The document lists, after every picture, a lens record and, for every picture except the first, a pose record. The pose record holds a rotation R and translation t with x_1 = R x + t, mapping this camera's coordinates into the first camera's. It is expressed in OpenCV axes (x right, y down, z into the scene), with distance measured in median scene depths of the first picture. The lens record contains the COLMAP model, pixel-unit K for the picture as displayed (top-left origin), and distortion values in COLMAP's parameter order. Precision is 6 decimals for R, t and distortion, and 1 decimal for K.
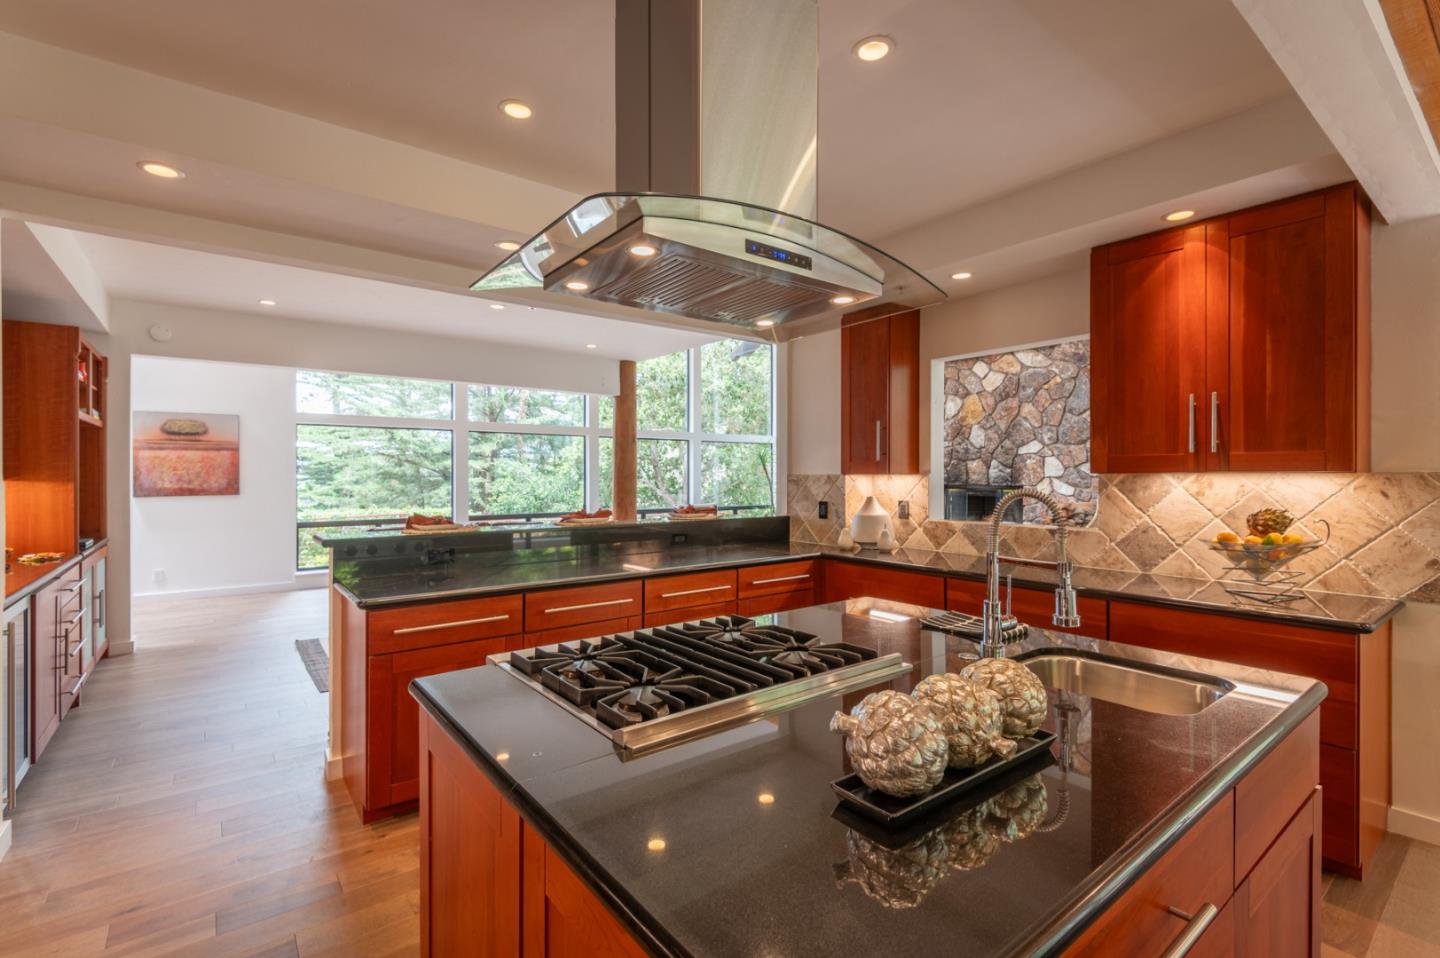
lens RADIAL K [[667.2, 0, 715.1], [0, 667.2, 471.5], [0, 0, 1]] dist [0.014904, -0.001233]
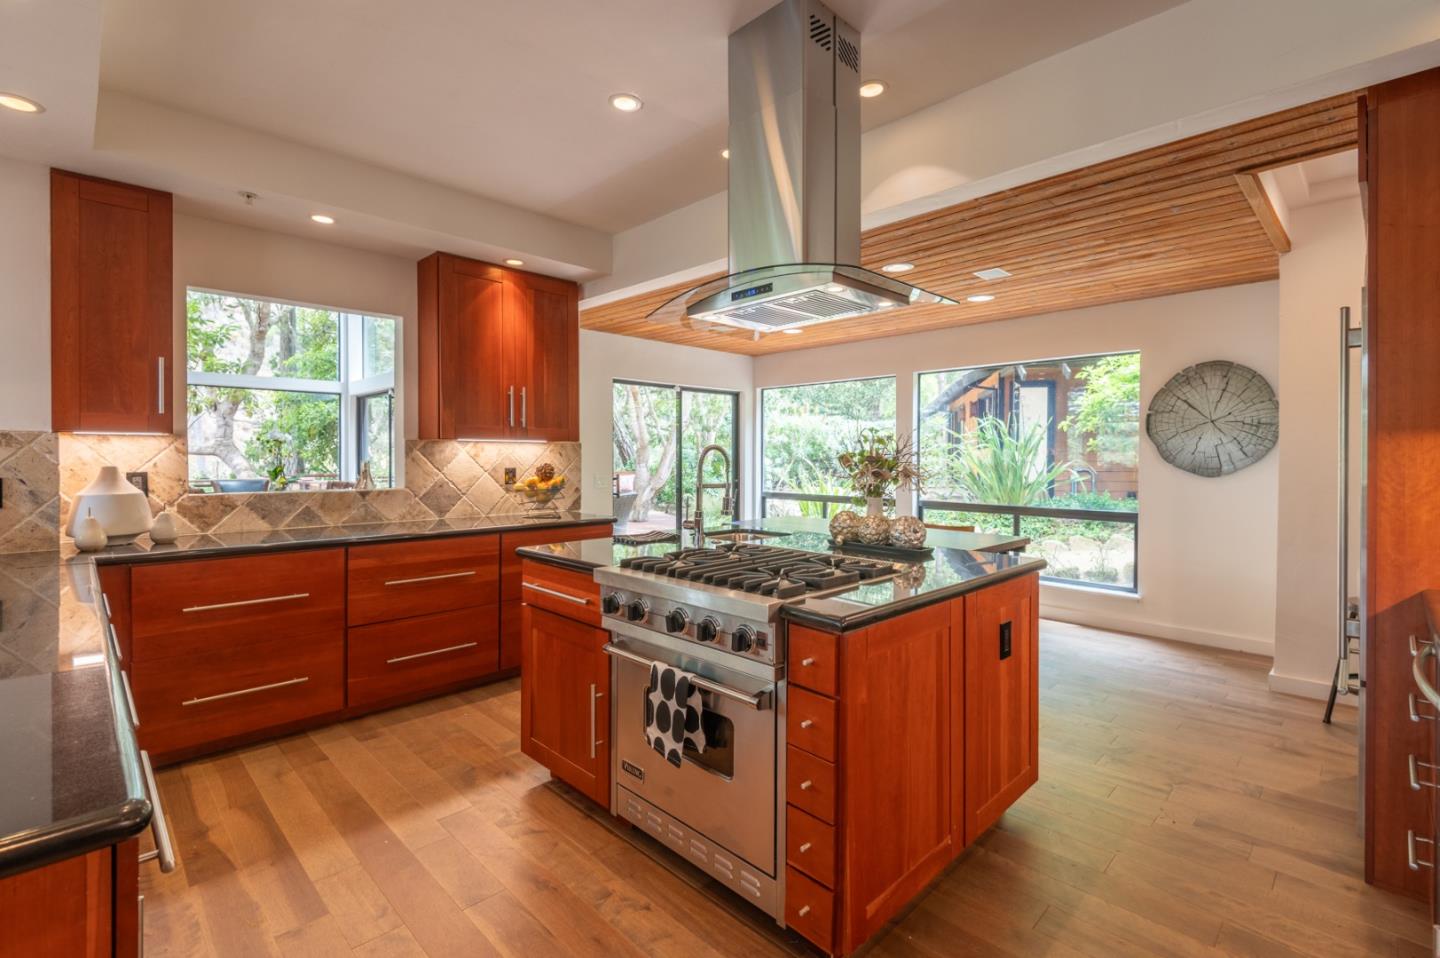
lens RADIAL K [[667.2, 0, 715.1], [0, 667.2, 471.5], [0, 0, 1]] dist [0.014904, -0.001233]
pose [[-0.145905, -0.021730, 0.989060, -0.612160], [-0.009442, 0.999744, 0.020572, 0.027330], [-0.989254, -0.006337, -0.146073, 0.595527]]
